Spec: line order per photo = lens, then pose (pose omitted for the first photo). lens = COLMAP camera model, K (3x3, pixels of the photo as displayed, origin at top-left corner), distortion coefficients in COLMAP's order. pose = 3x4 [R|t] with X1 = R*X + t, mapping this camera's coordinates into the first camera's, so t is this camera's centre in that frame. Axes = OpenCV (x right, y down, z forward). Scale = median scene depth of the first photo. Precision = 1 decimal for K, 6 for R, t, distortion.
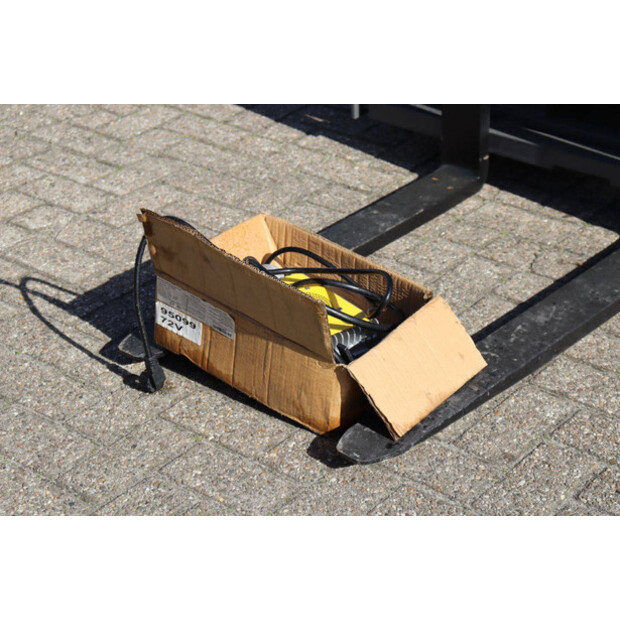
lens RADIAL K [[1560.4, 0, 310.0], [0, 1560.4, 310.0], [0, 0, 1]] dist [0.457781, -0.069137]
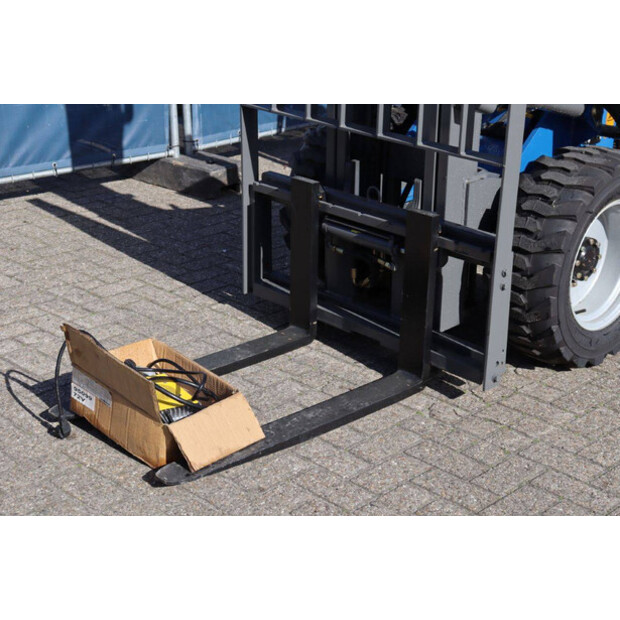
lens RADIAL K [[1226.6, 0, 310.0], [0, 1226.6, 310.0], [0, 0, 1]] dist [0.245012, 0.323150]
pose [[0.994526, 0.083275, -0.063111, 0.220661], [-0.091343, 0.986191, -0.138145, 0.074409], [0.050736, 0.143154, 0.988399, -0.270705]]
